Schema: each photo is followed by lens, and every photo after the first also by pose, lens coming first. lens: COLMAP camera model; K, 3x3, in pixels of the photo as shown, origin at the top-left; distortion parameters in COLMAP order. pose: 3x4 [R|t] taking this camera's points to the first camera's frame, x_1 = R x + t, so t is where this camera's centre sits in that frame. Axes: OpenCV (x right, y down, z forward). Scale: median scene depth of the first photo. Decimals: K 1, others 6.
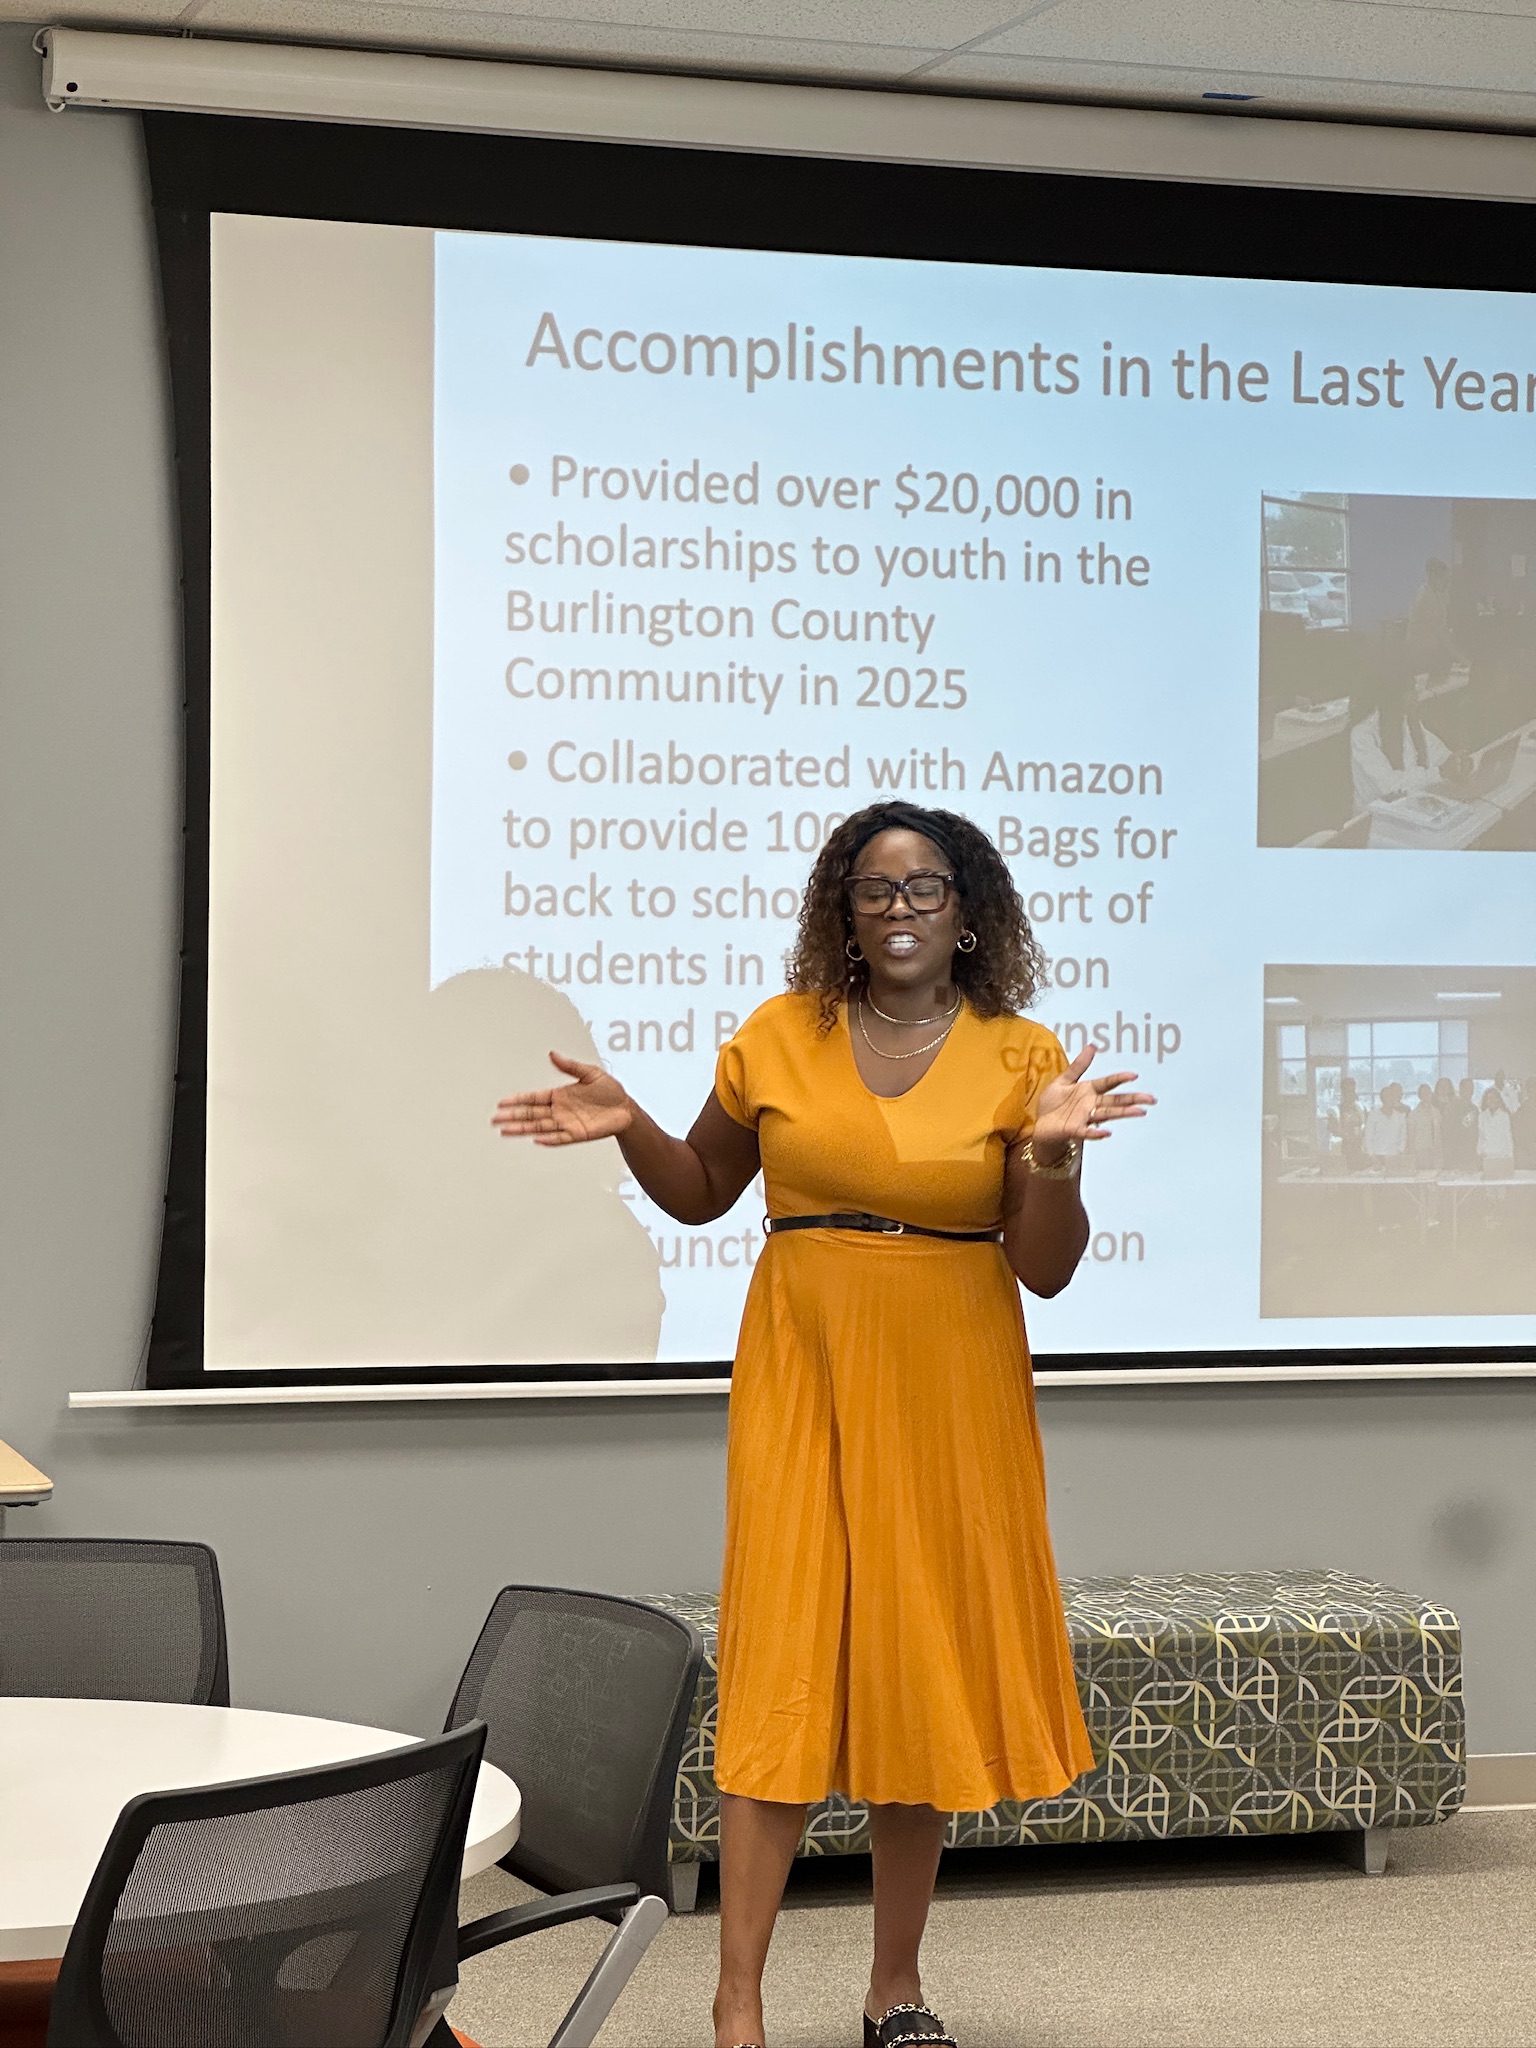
lens RADIAL K [[4590.0, 0, 768.0], [0, 4590.0, 1024.0], [0, 0, 1]] dist [-0.028886, 4.632056]
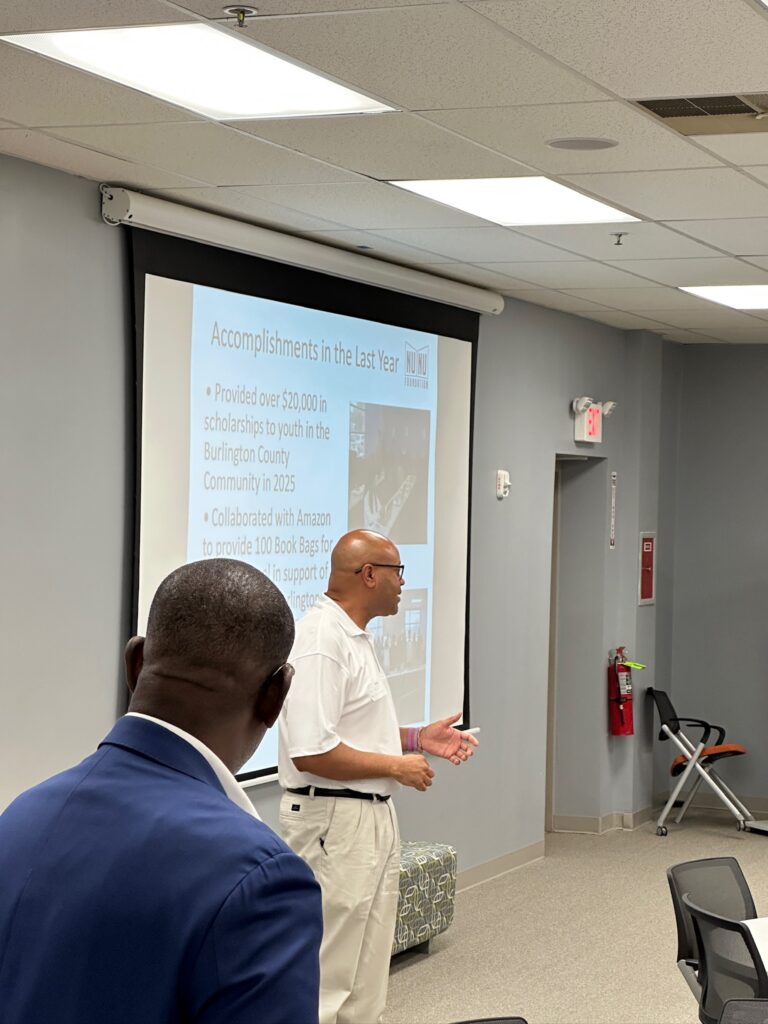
lens RADIAL K [[2295.0, 0, 384.0], [0, 2295.0, 512.0], [0, 0, 1]] dist [-0.028886, 4.632056]
pose [[0.663925, -0.001344, 0.747798, -0.822611], [0.005295, 0.999982, -0.002904, -0.054679], [-0.747781, 0.005888, 0.663920, 0.177429]]
